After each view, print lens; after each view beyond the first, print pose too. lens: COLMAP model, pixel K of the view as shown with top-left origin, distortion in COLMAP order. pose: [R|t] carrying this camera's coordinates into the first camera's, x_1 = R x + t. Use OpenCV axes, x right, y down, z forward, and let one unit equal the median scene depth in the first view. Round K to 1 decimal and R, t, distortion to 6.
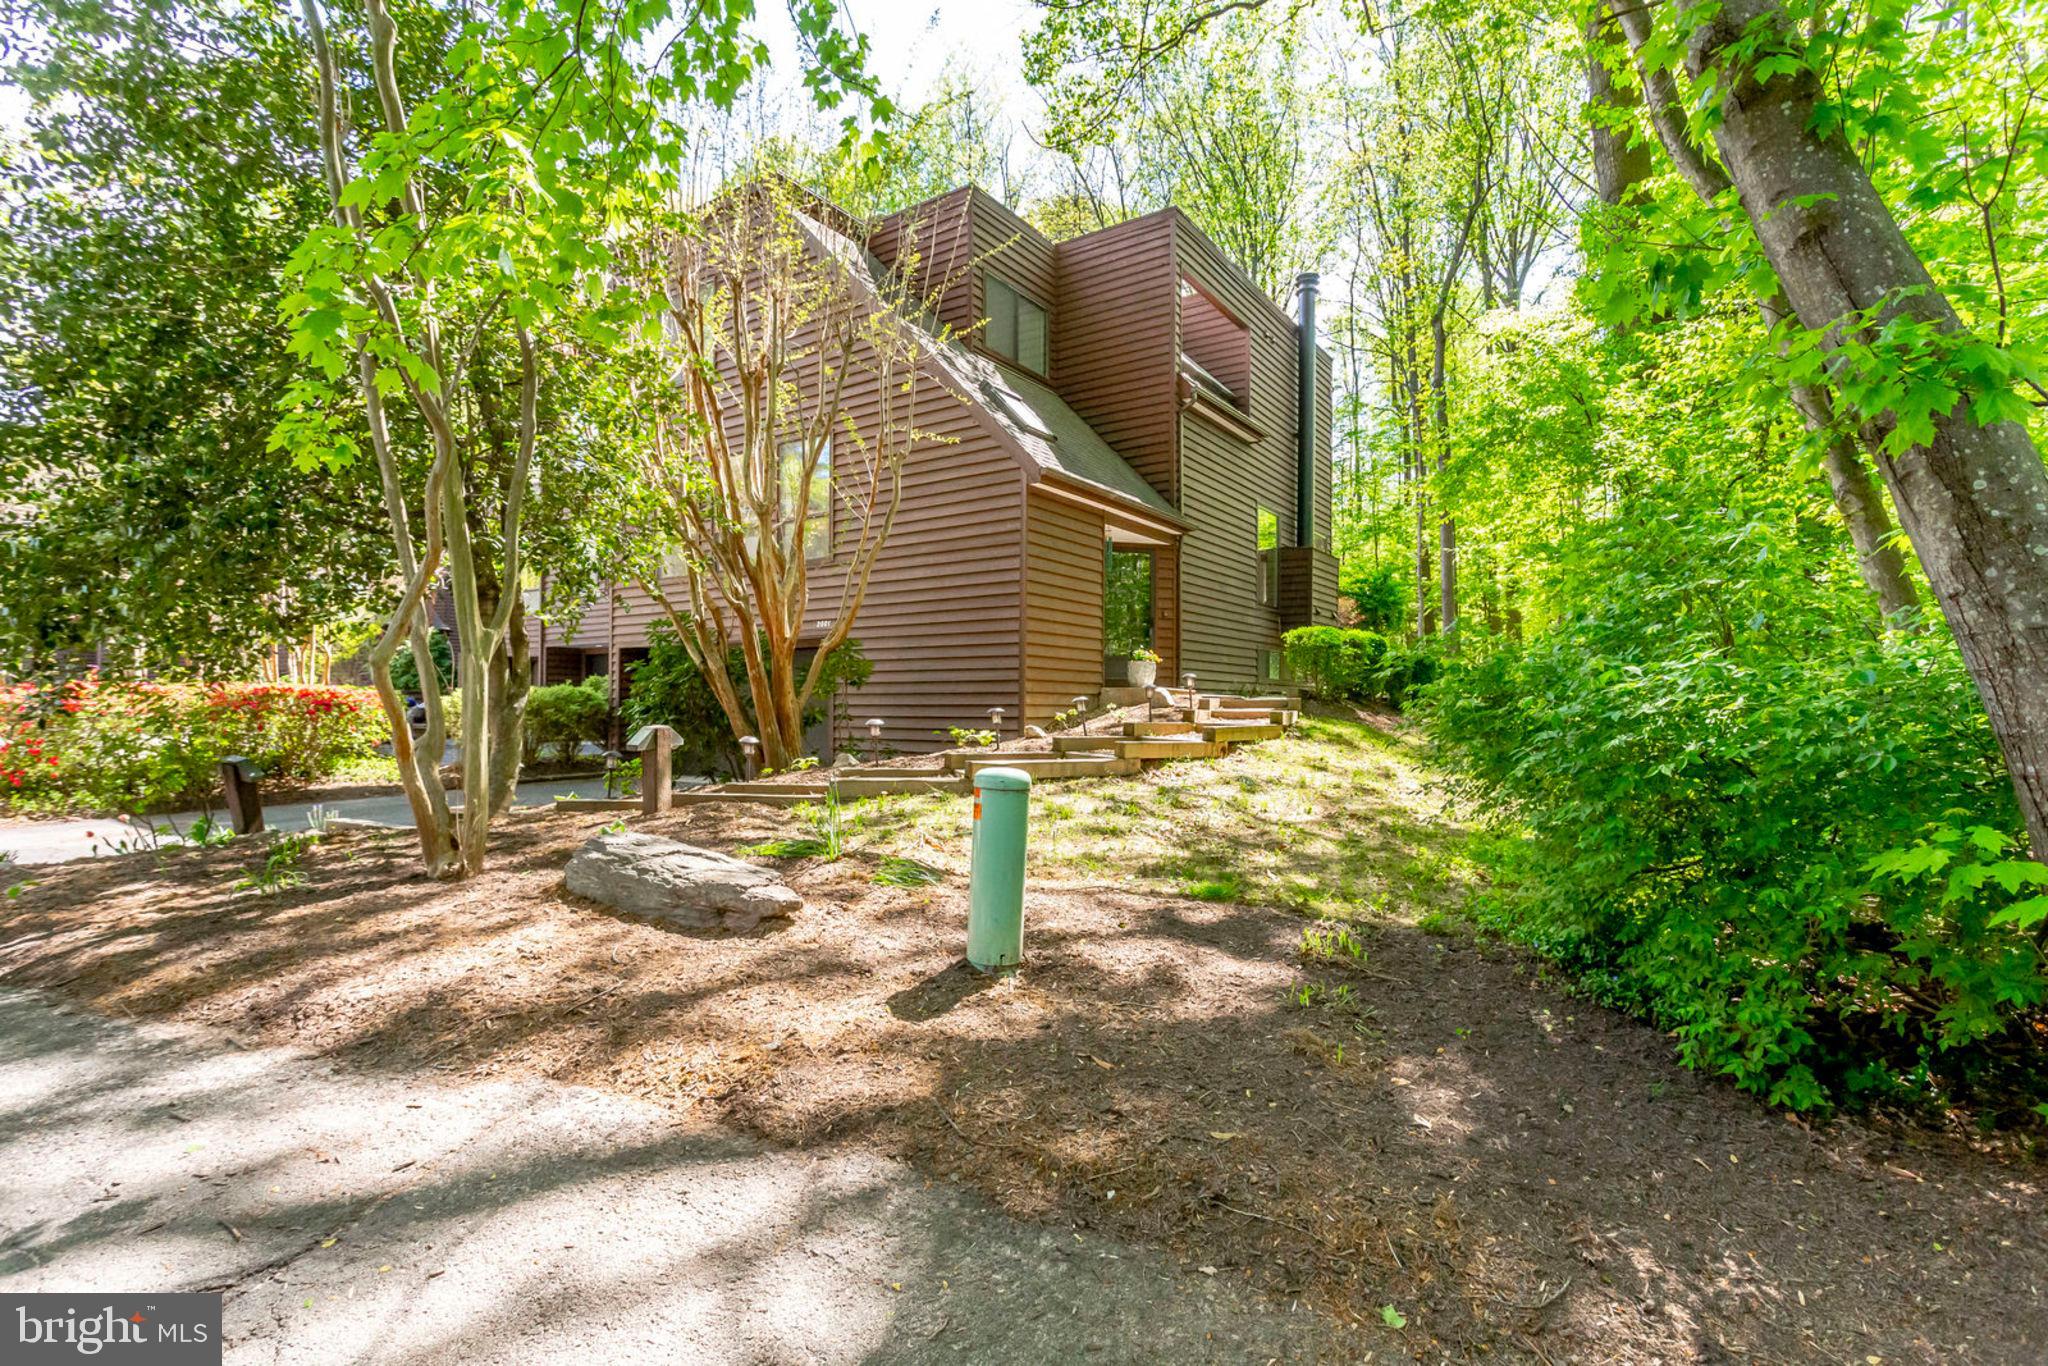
lens RADIAL K [[986.0, 0, 1019.6], [0, 986.0, 640.0], [0, 0, 1]] dist [0.000967, -0.000542]
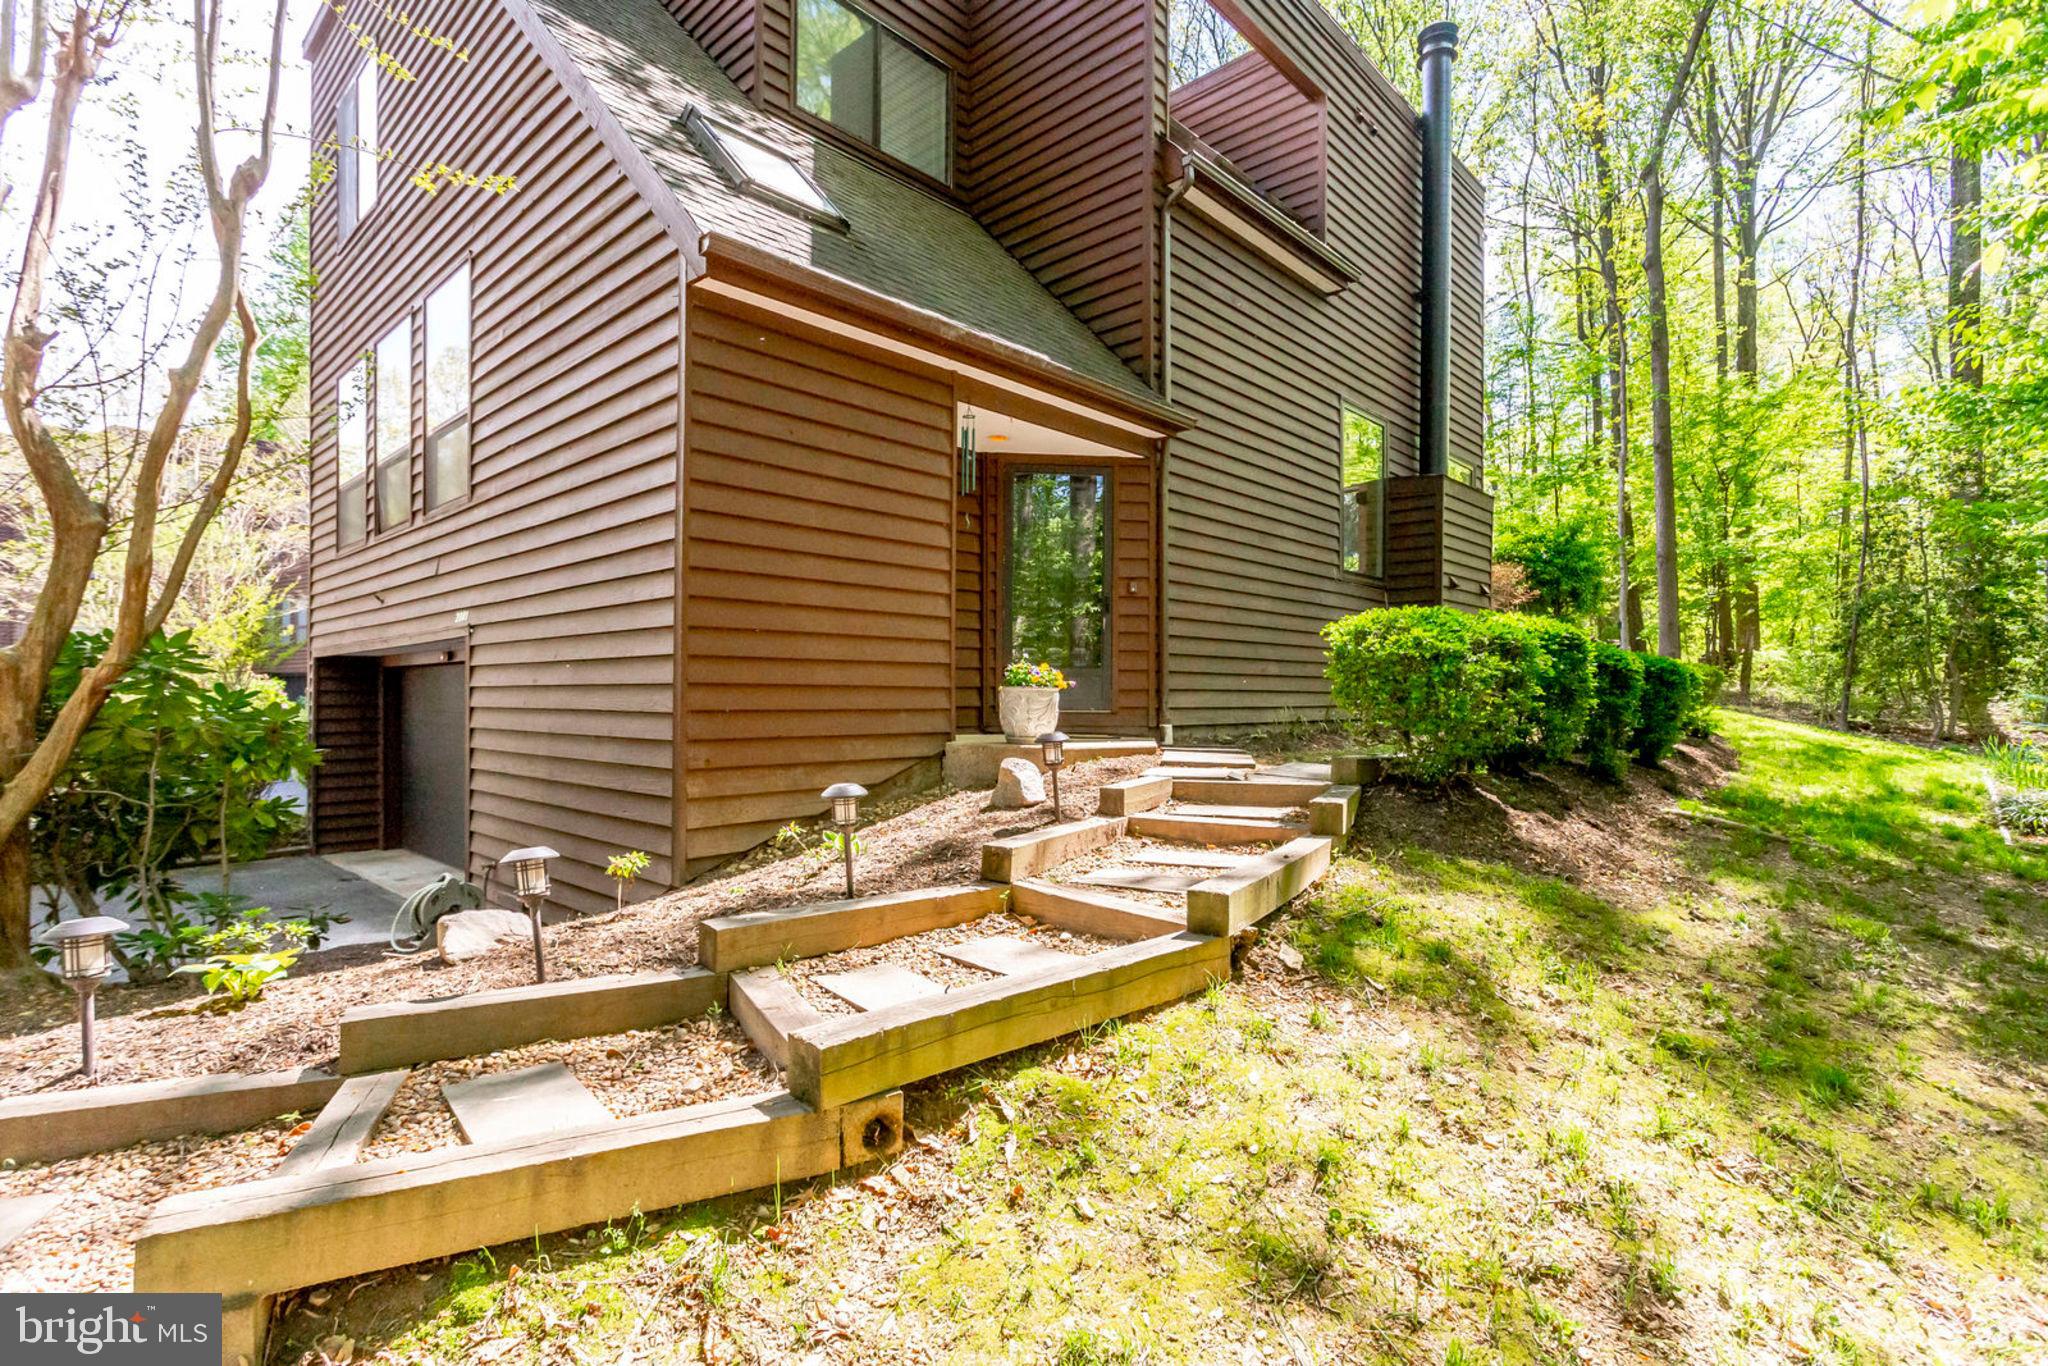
lens RADIAL K [[967.2, 0, 1010.9], [0, 967.2, 646.3], [0, 0, 1]] dist [-0.000229, -0.000470]
pose [[0.986249, -0.007096, -0.165115, 0.187569], [0.010305, 0.999774, 0.018585, -0.005879], [0.164946, -0.020031, 0.986099, 0.525818]]
